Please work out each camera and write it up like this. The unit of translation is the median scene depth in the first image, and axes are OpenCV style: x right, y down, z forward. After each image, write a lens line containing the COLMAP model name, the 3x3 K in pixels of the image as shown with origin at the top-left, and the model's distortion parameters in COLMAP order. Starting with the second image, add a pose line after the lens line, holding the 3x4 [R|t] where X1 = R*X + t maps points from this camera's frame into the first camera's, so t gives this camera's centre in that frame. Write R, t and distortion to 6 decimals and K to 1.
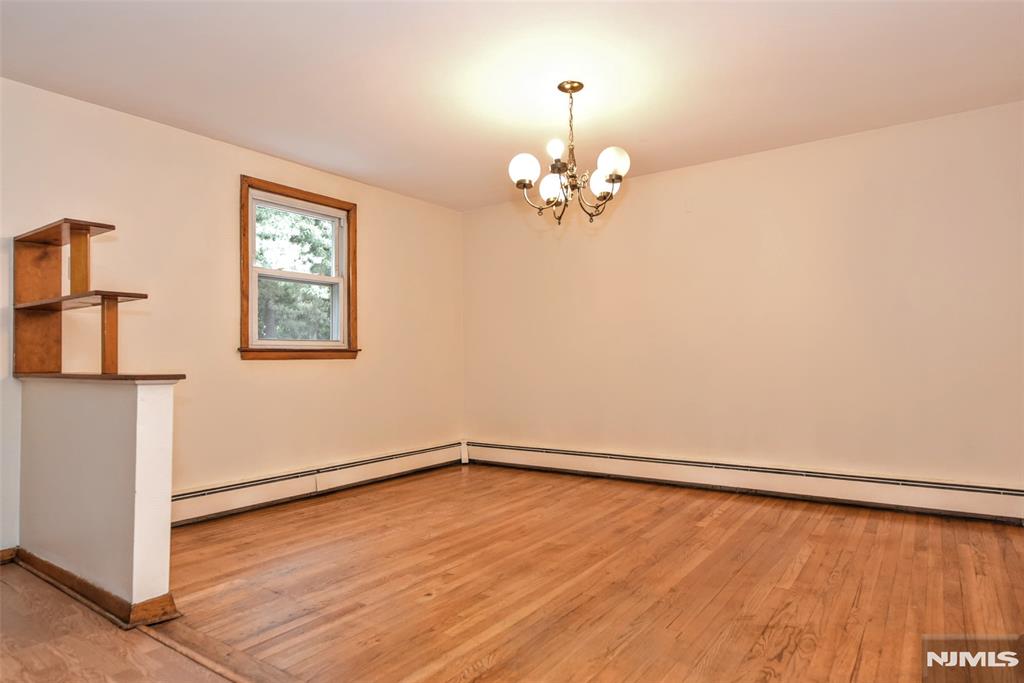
lens RADIAL K [[604.7, 0, 512.0], [0, 604.7, 341.5], [0, 0, 1]] dist [-0.000258, -0.000065]
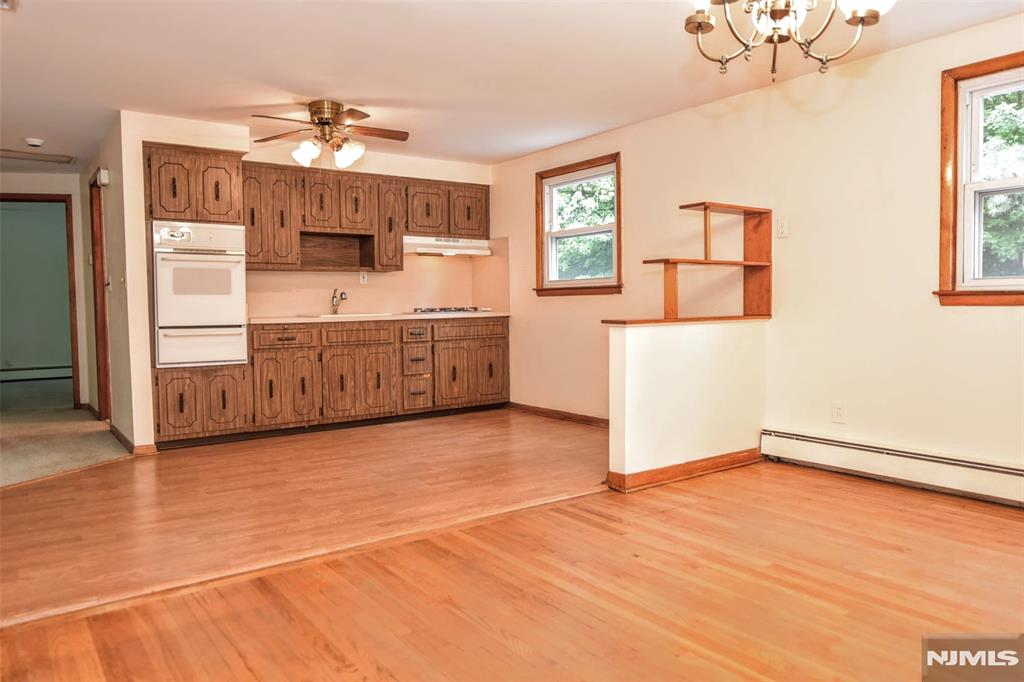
lens RADIAL K [[708.5, 0, 496.4], [0, 708.5, 338.9], [0, 0, 1]] dist [-0.001324, -0.000867]
pose [[-0.329602, 0.063882, -0.941956, 0.812423], [0.044541, 0.997649, 0.052073, -0.001325], [0.943069, -0.024792, -0.331673, 0.960340]]
